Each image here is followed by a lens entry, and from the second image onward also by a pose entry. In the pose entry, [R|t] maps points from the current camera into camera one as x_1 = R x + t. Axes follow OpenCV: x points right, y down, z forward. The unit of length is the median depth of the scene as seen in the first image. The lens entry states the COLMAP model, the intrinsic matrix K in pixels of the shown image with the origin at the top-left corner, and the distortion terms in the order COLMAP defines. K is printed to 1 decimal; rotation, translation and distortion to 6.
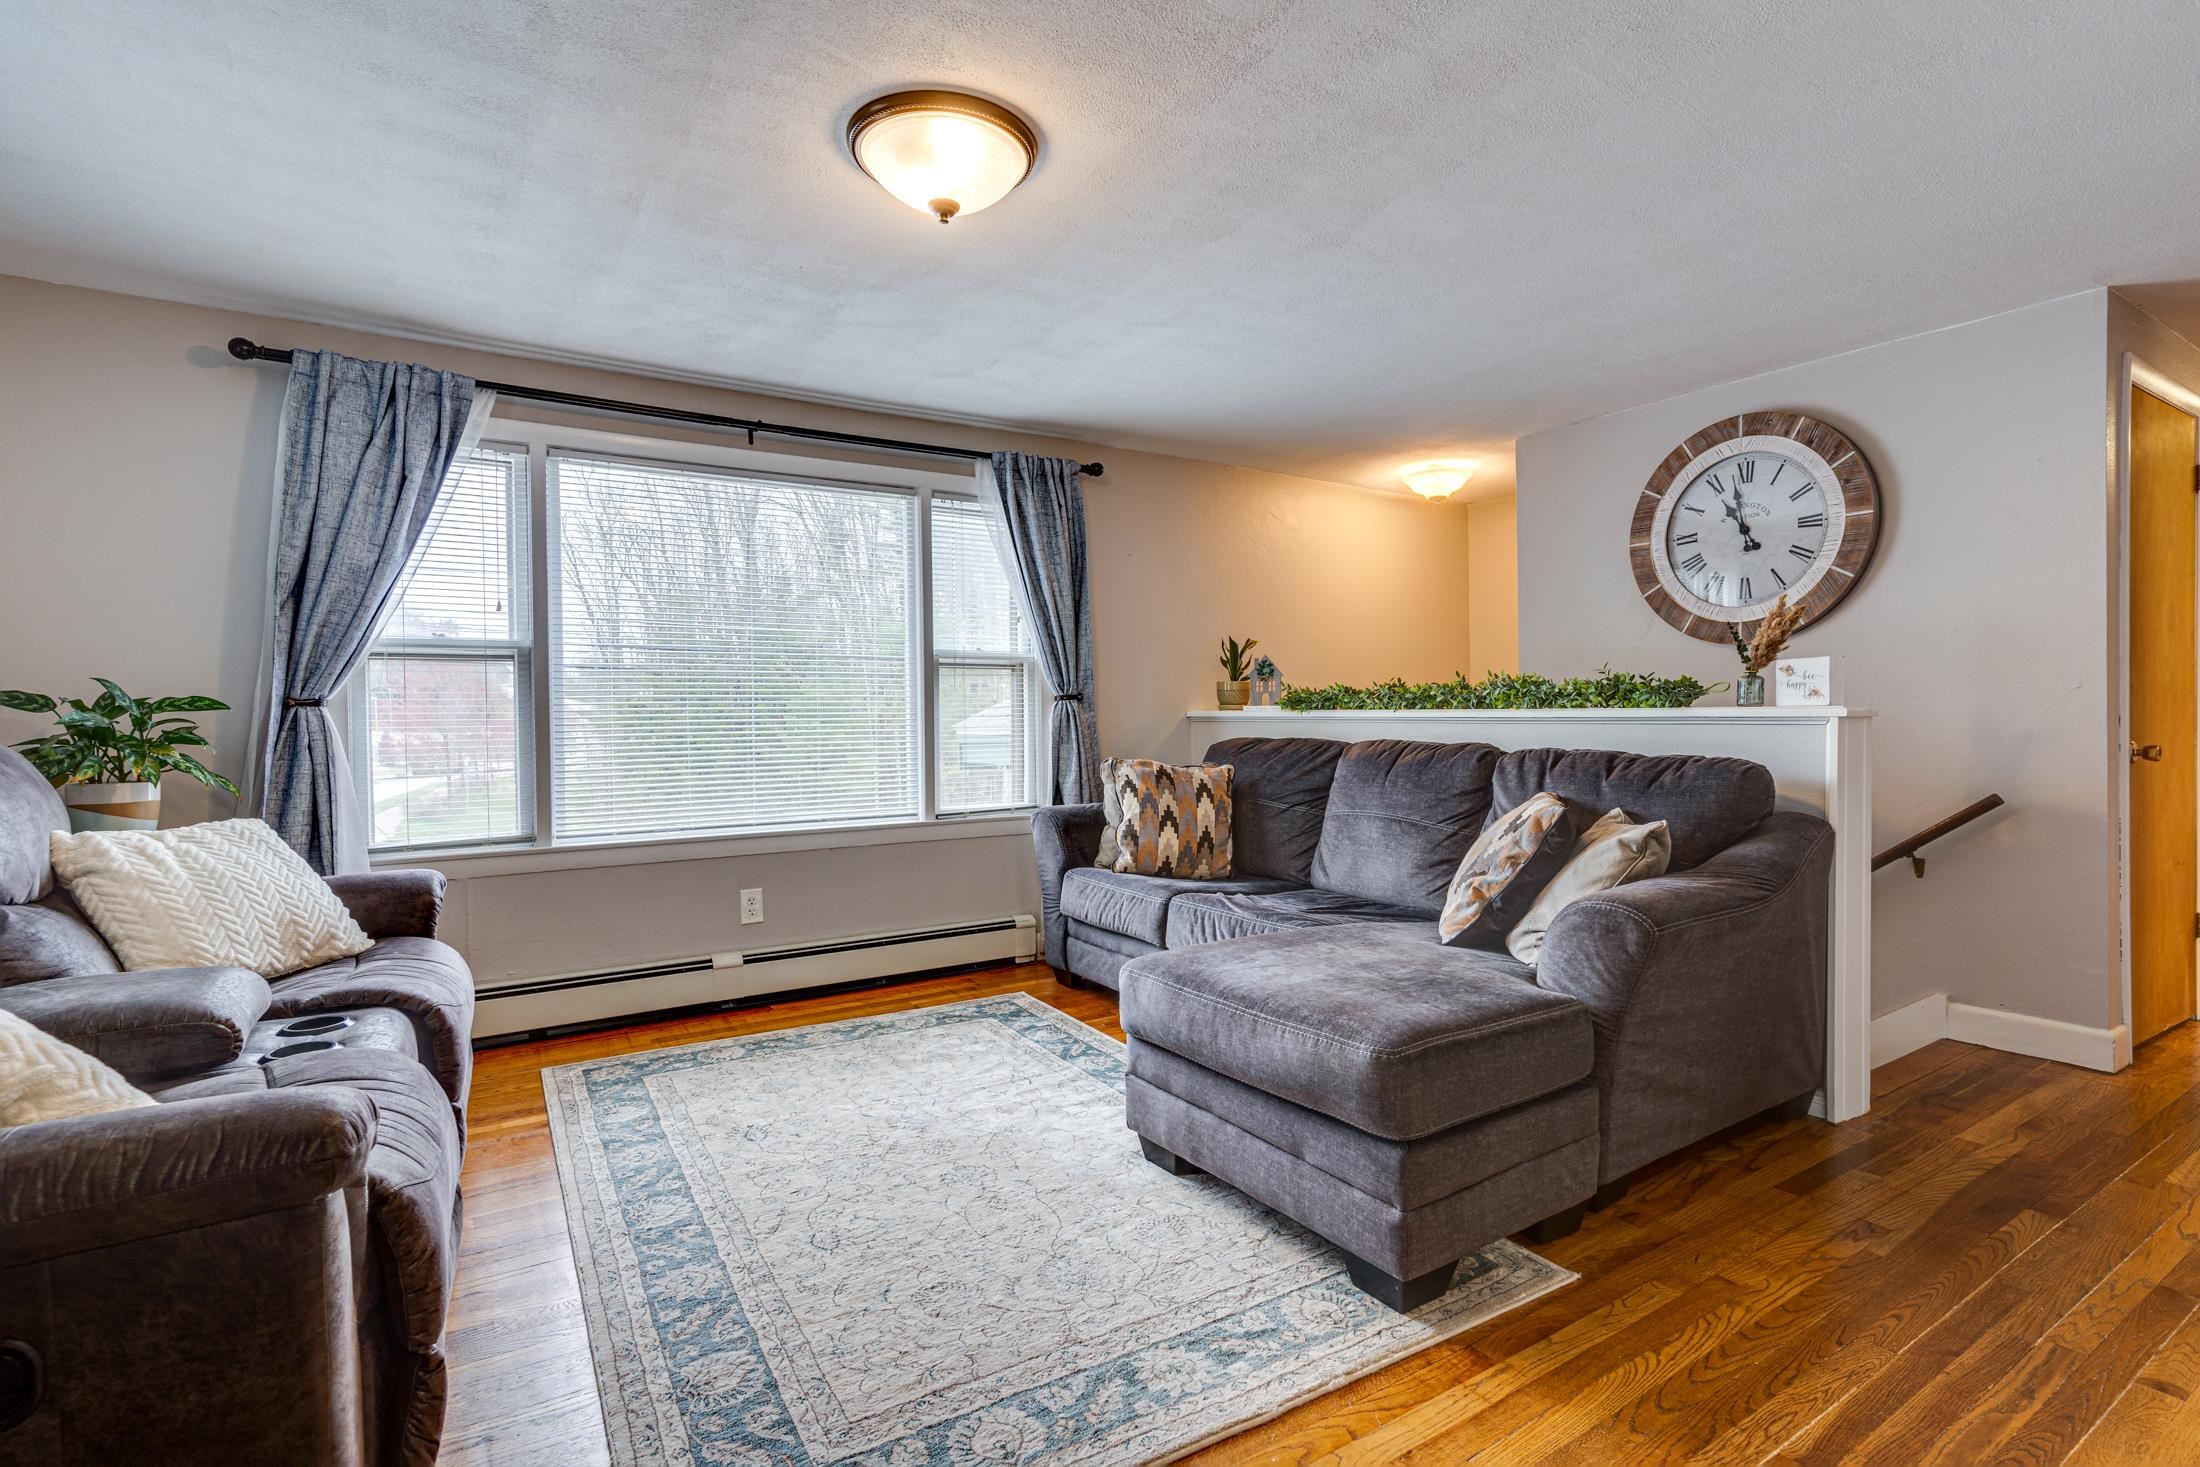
lens RADIAL K [[1045.1, 0, 1097.7], [0, 1045.1, 732.6], [0, 0, 1]] dist [-0.000514, -0.000507]
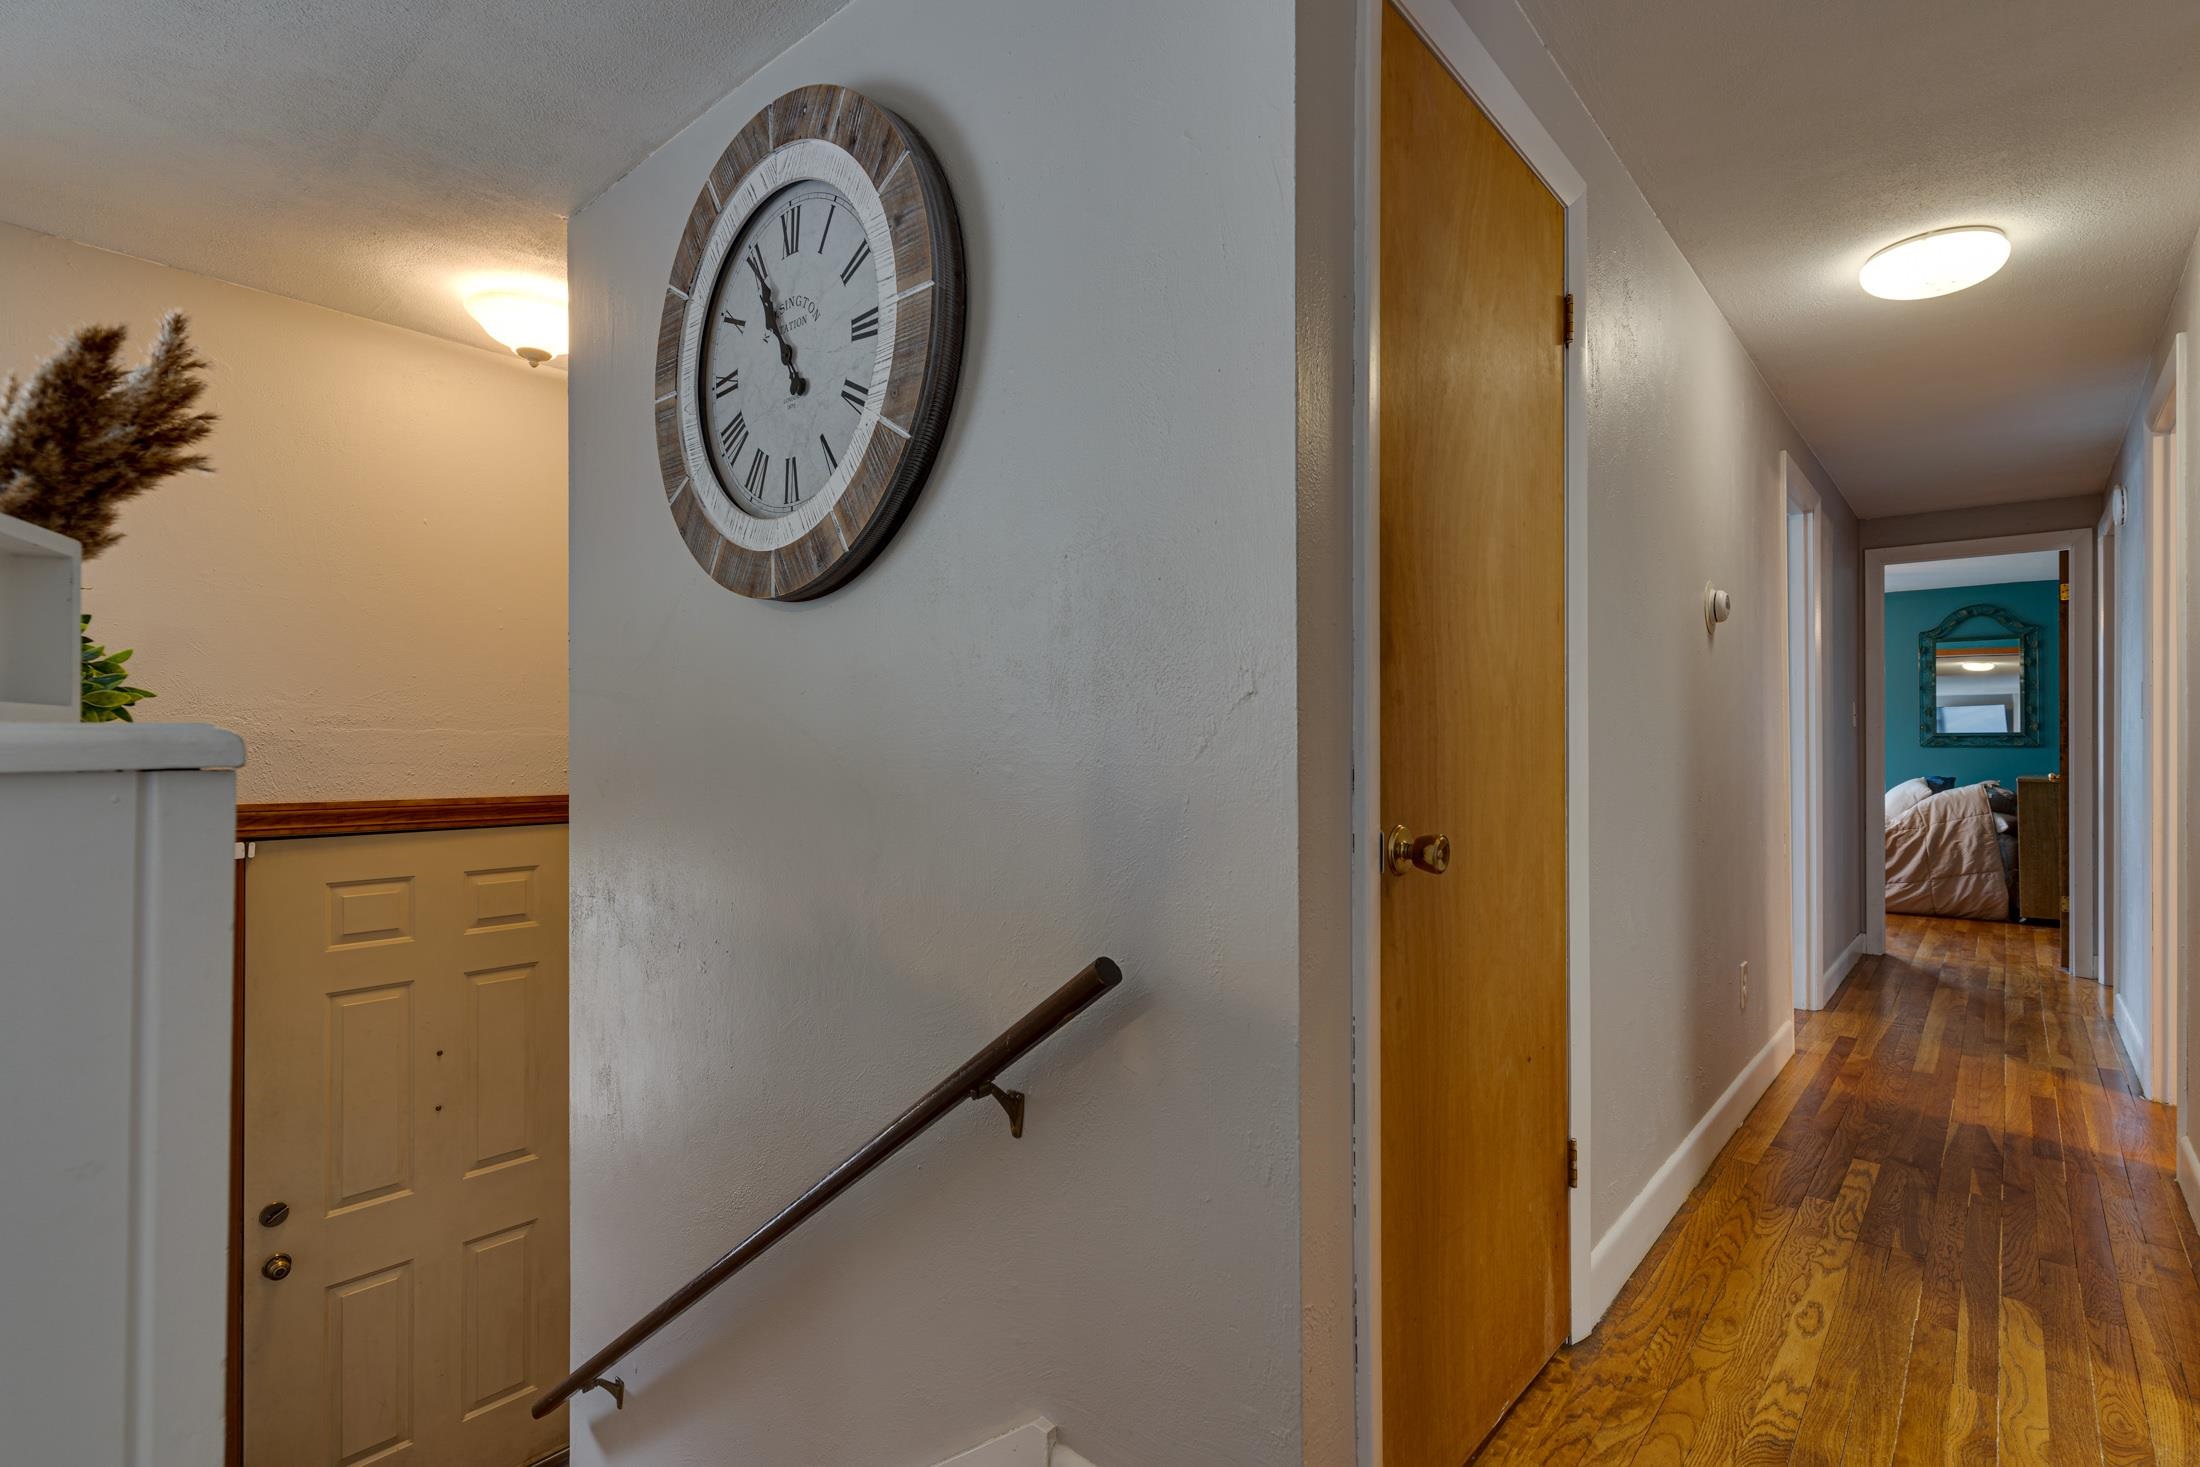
lens RADIAL K [[1045.1, 0, 1099.3], [0, 1045.1, 736.2], [0, 0, 1]] dist [-0.000514, -0.000507]
pose [[0.960244, 0.018336, 0.278561, 0.655166], [-0.012304, 0.999651, -0.023385, -0.014741], [-0.278892, 0.019028, 0.960134, 0.539298]]
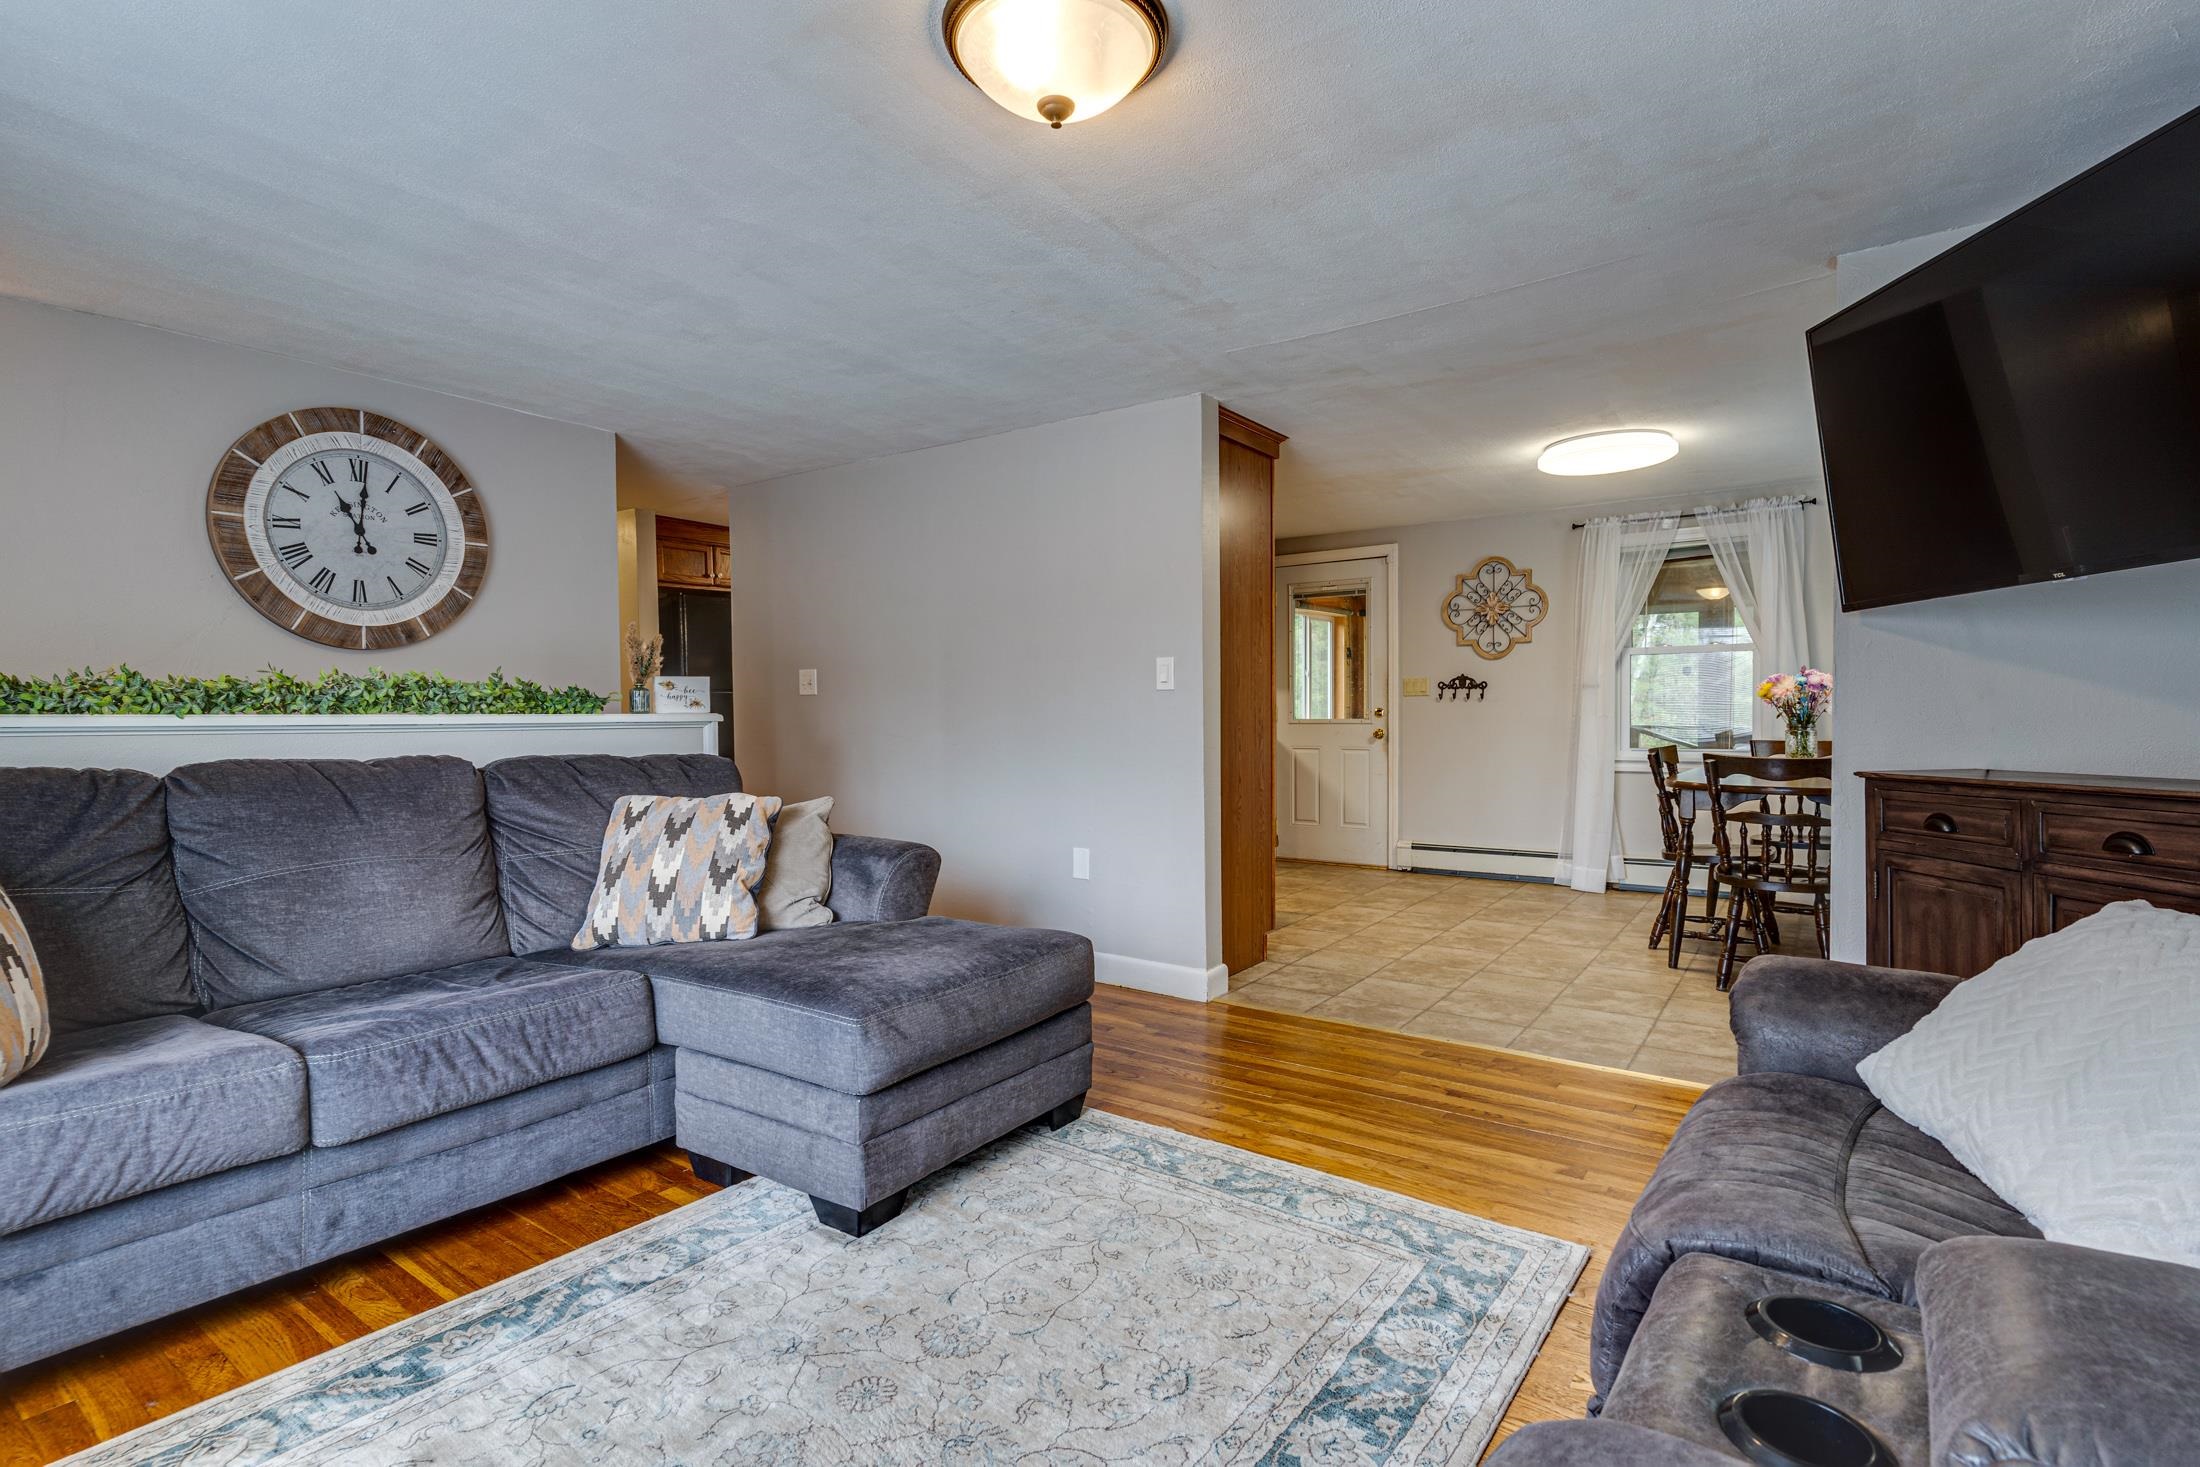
lens RADIAL K [[1045.1, 0, 1102.1], [0, 1045.1, 744.4], [0, 0, 1]] dist [-0.000514, -0.000507]
pose [[-0.381226, -0.020307, 0.924259, -0.558168], [0.024121, 0.999200, 0.031903, -0.012031], [-0.924167, 0.034456, -0.380431, 0.775893]]
